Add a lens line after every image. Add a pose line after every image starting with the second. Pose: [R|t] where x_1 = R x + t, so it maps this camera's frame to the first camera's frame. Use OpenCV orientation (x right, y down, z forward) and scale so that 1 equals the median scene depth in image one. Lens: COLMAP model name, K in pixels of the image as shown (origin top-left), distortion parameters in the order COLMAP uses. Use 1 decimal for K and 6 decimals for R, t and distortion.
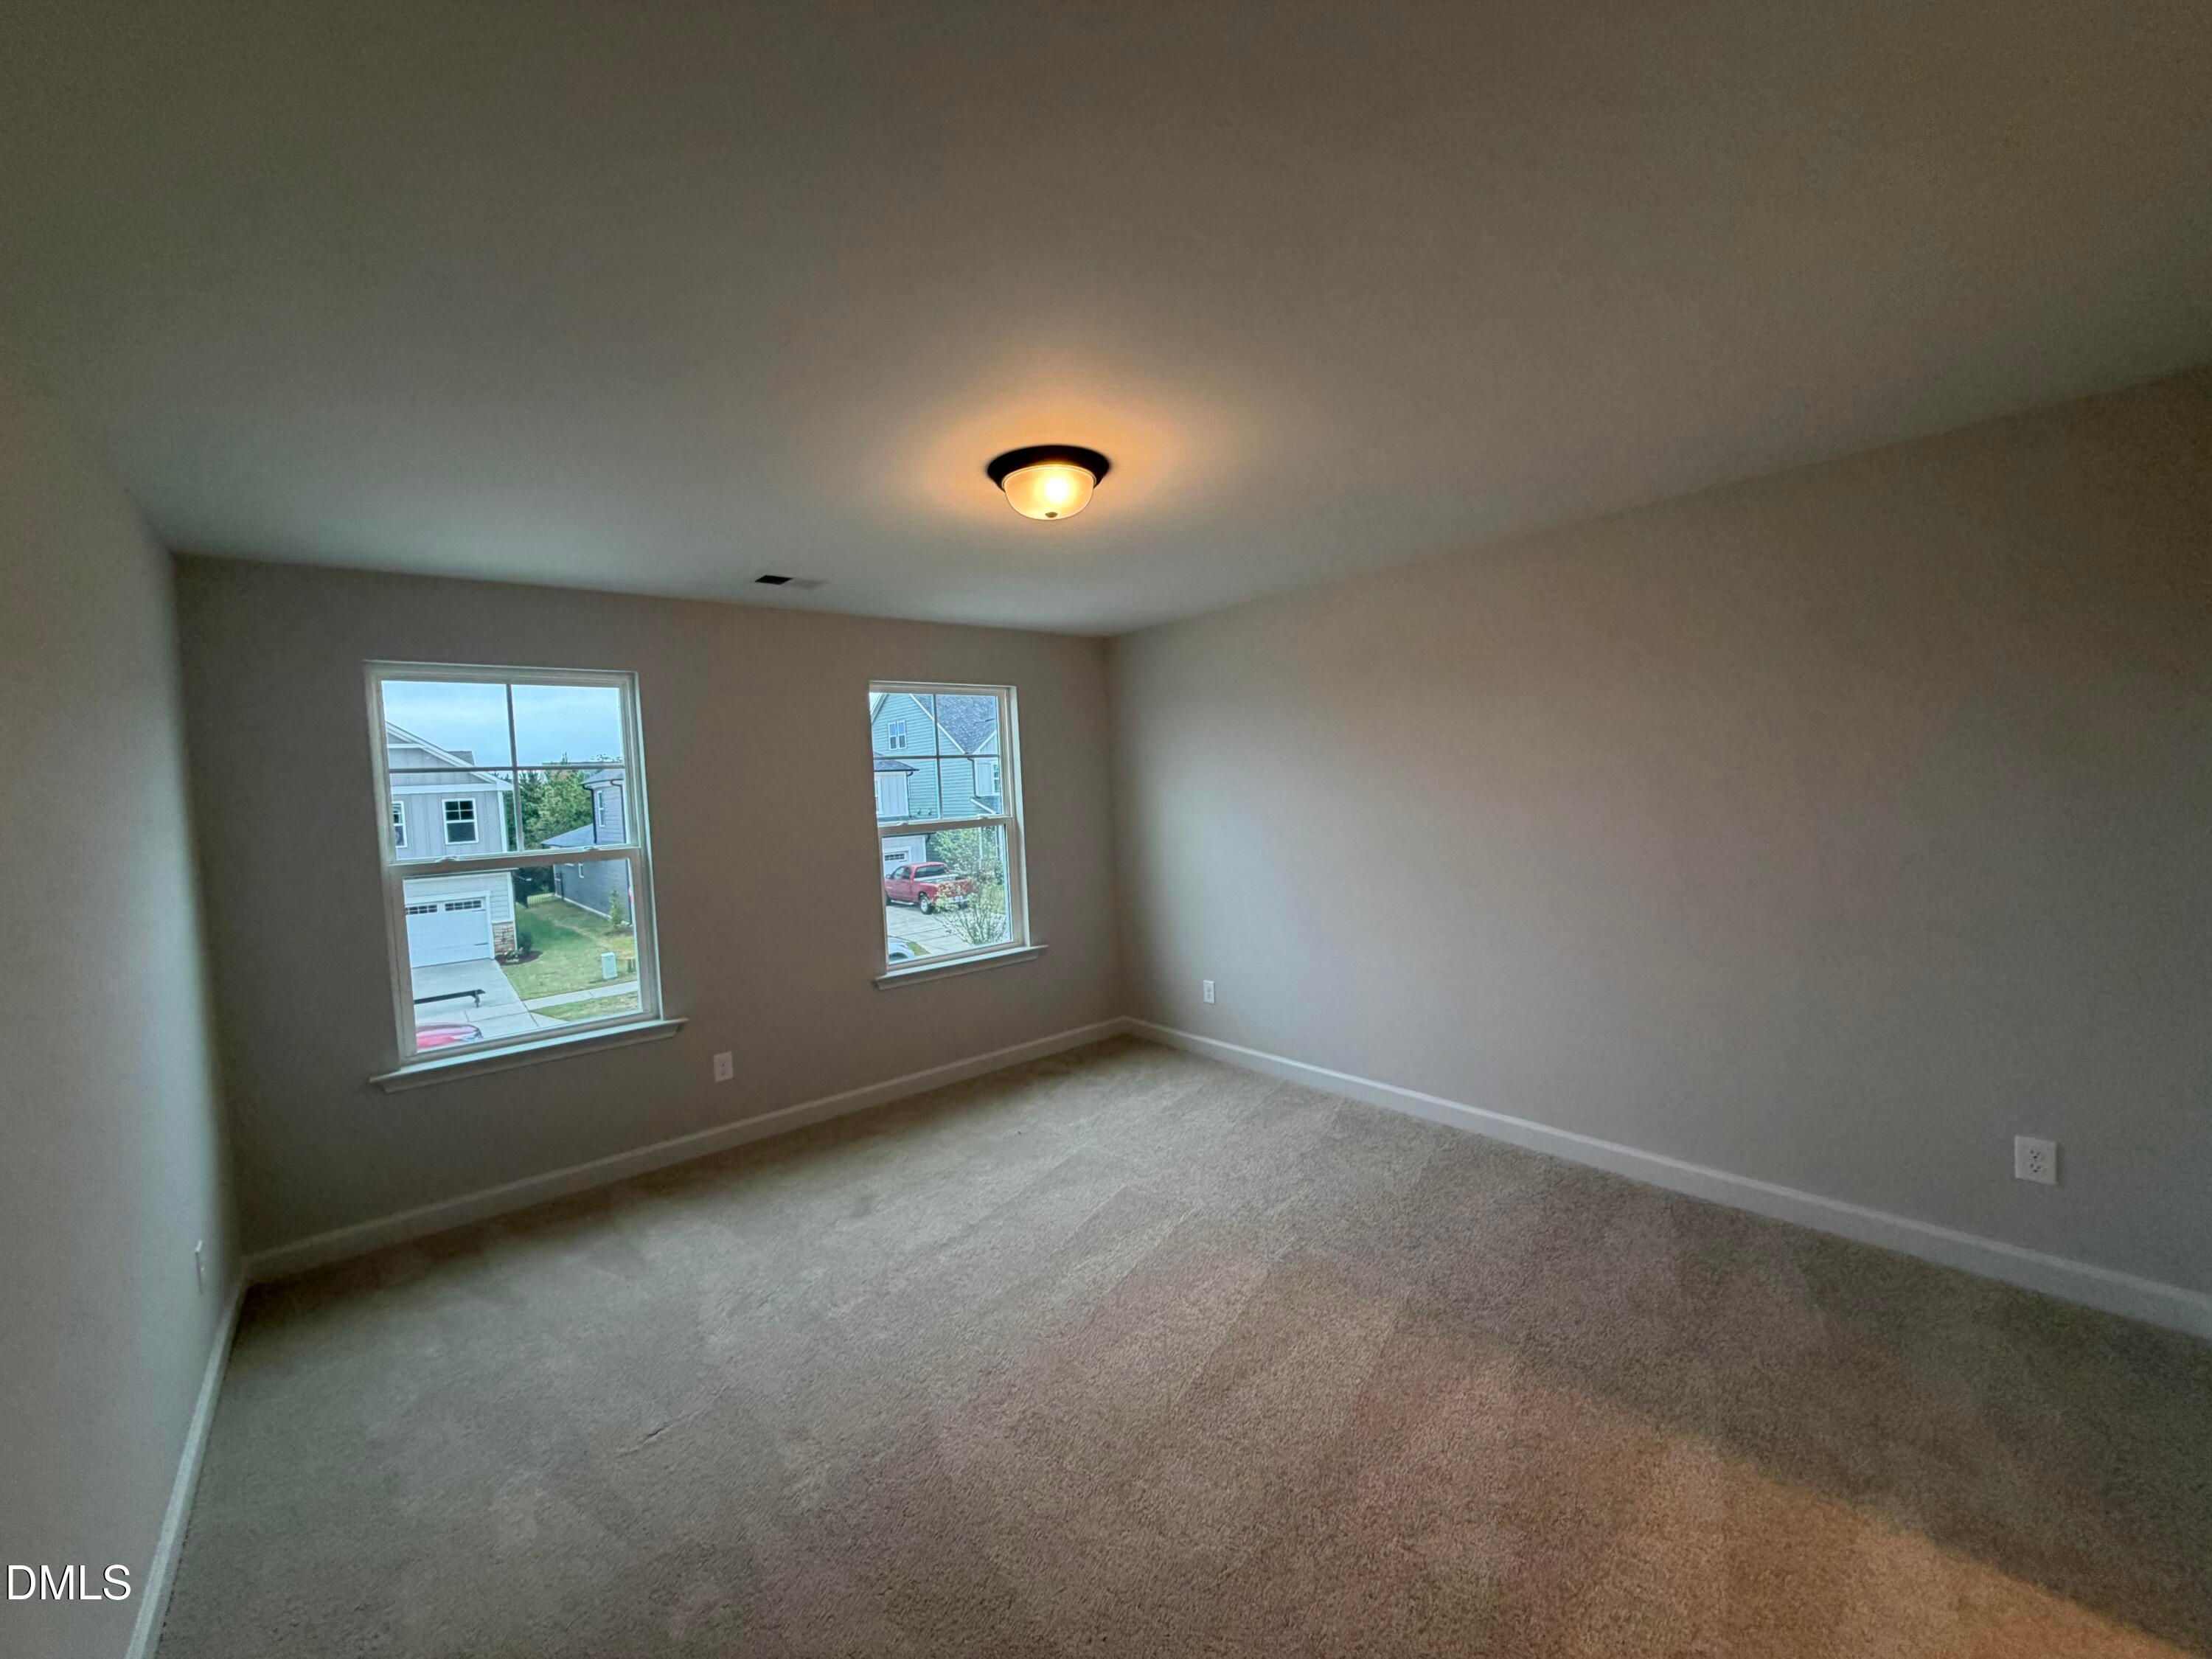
lens RADIAL K [[883.9, 0, 1103.1], [0, 883.9, 827.7], [0, 0, 1]] dist [0.000162, 0.000352]
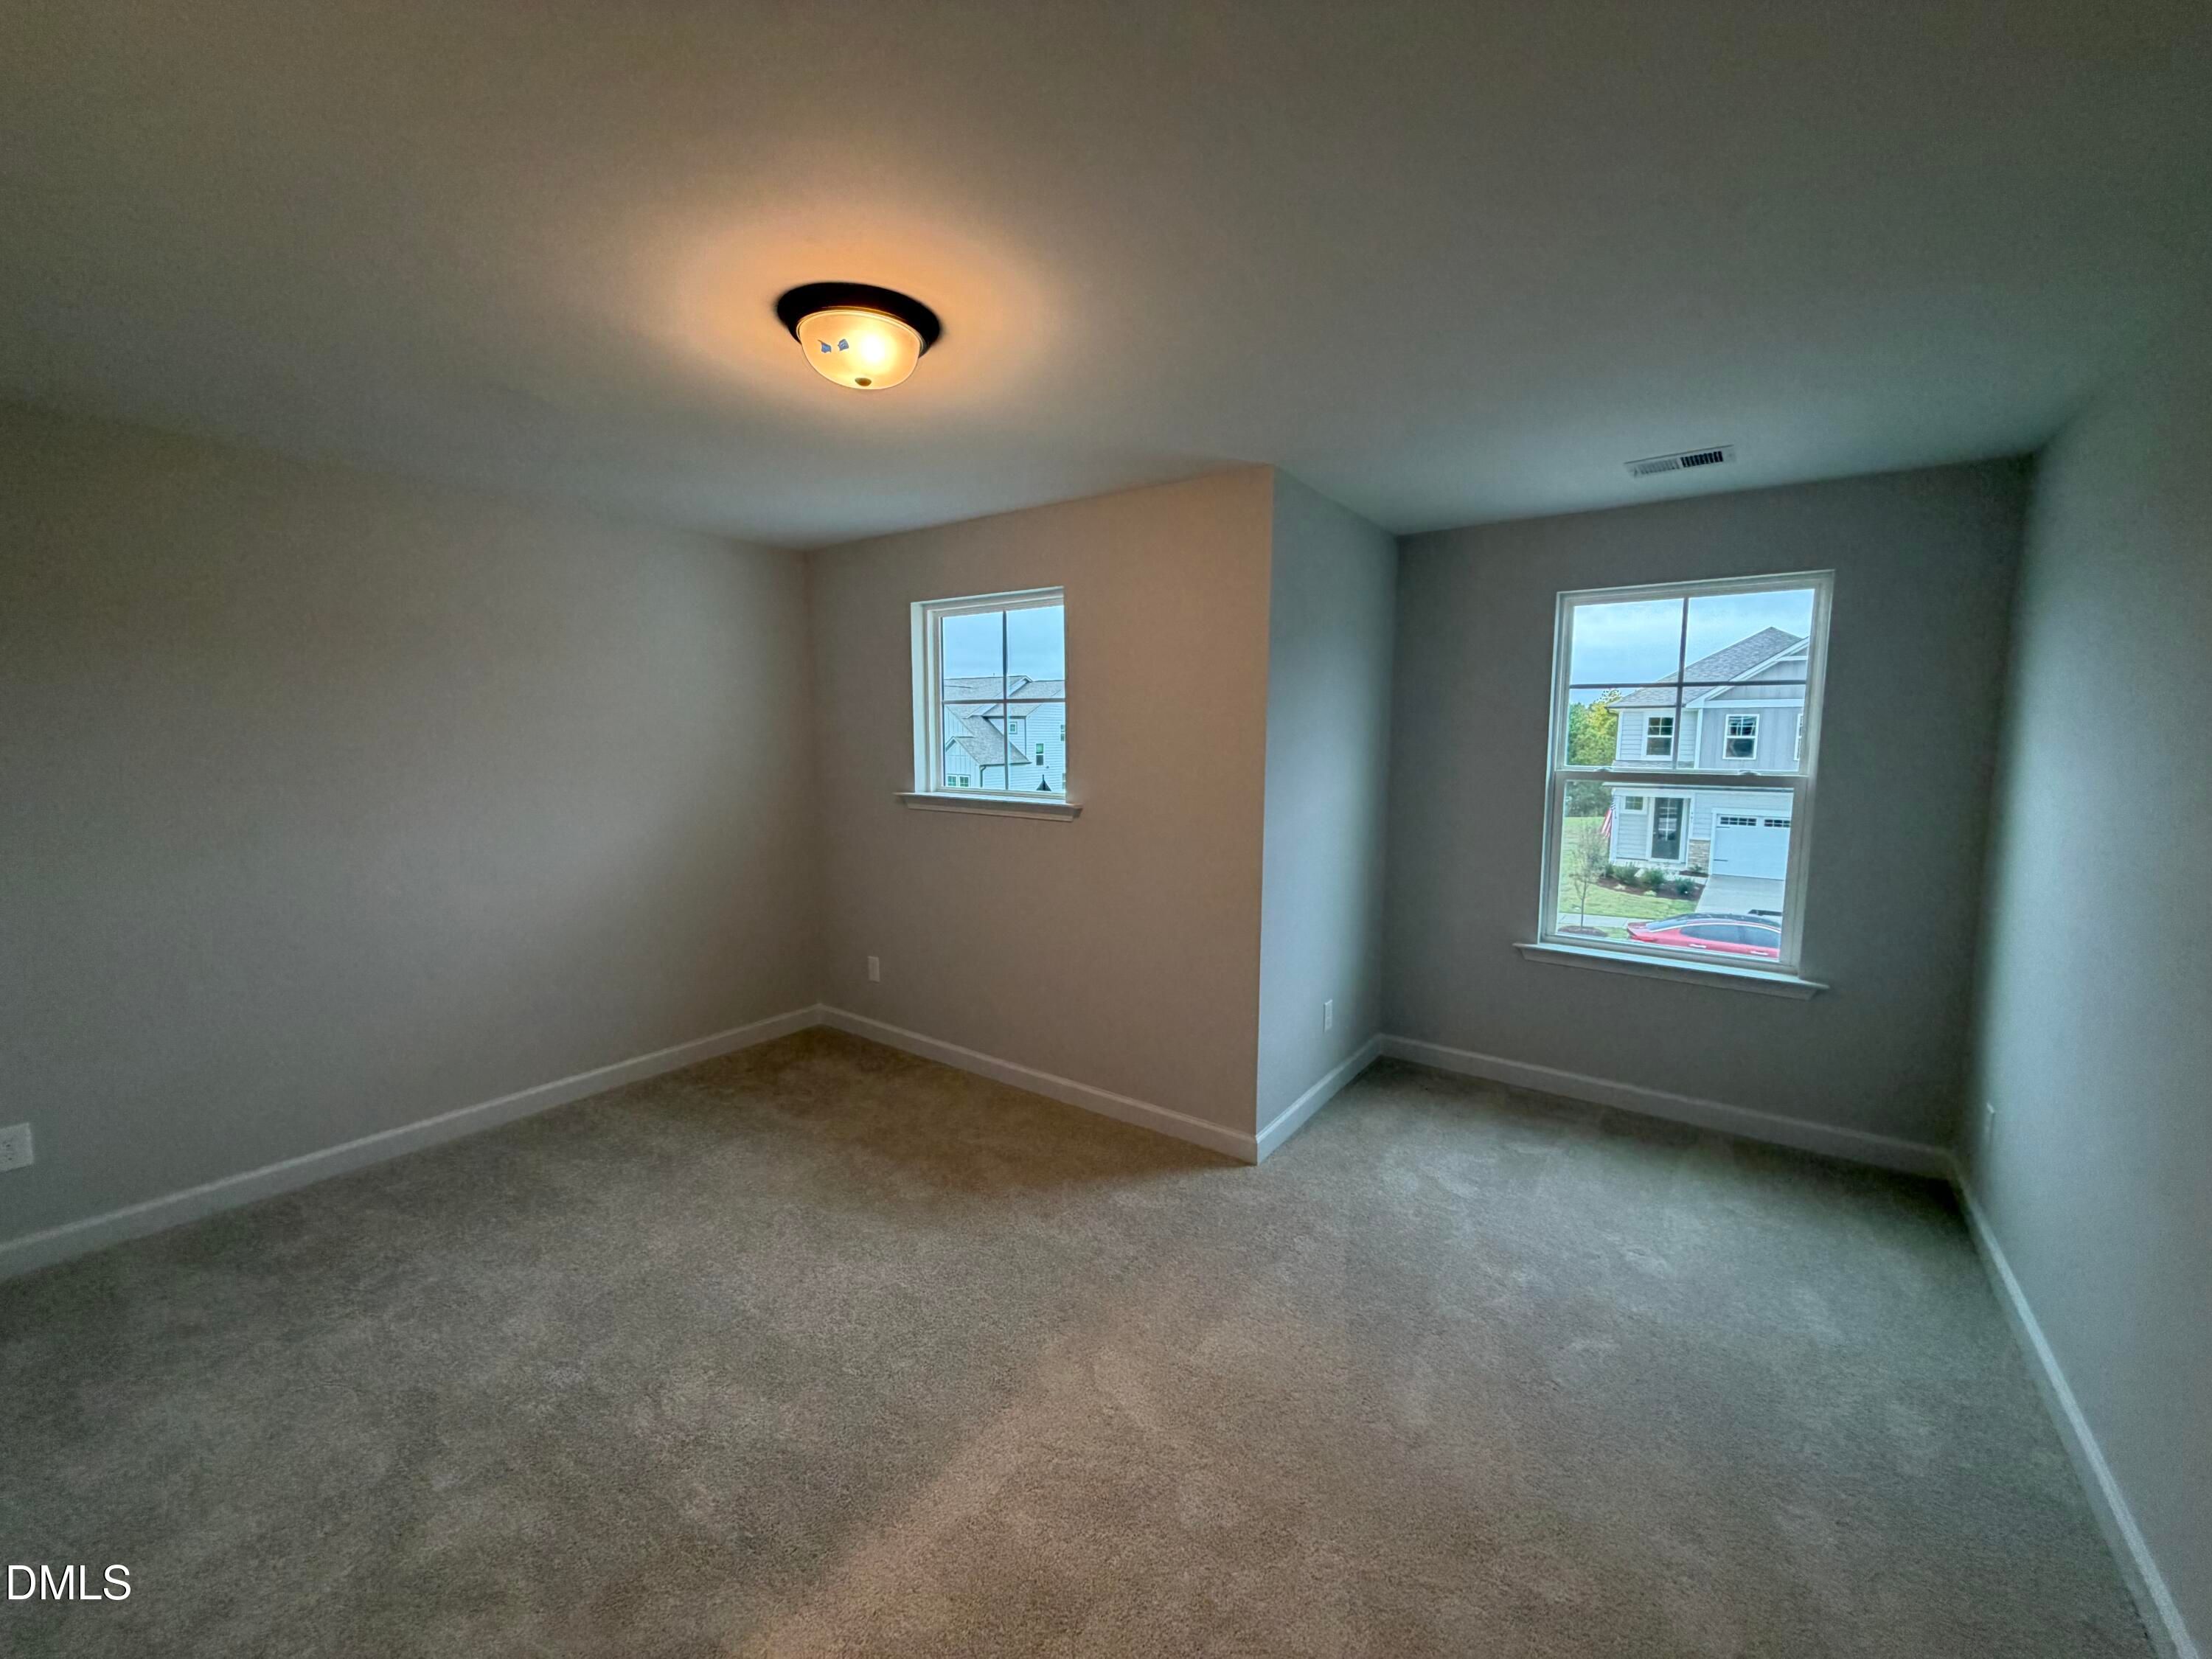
lens RADIAL K [[883.9, 0, 1103.1], [0, 883.9, 827.7], [0, 0, 1]] dist [0.000162, 0.000352]
pose [[0.223730, 0.150414, -0.962975, 0.140769], [-0.055249, 0.988388, 0.141548, -0.012113], [0.973084, 0.021535, 0.229443, 0.130236]]
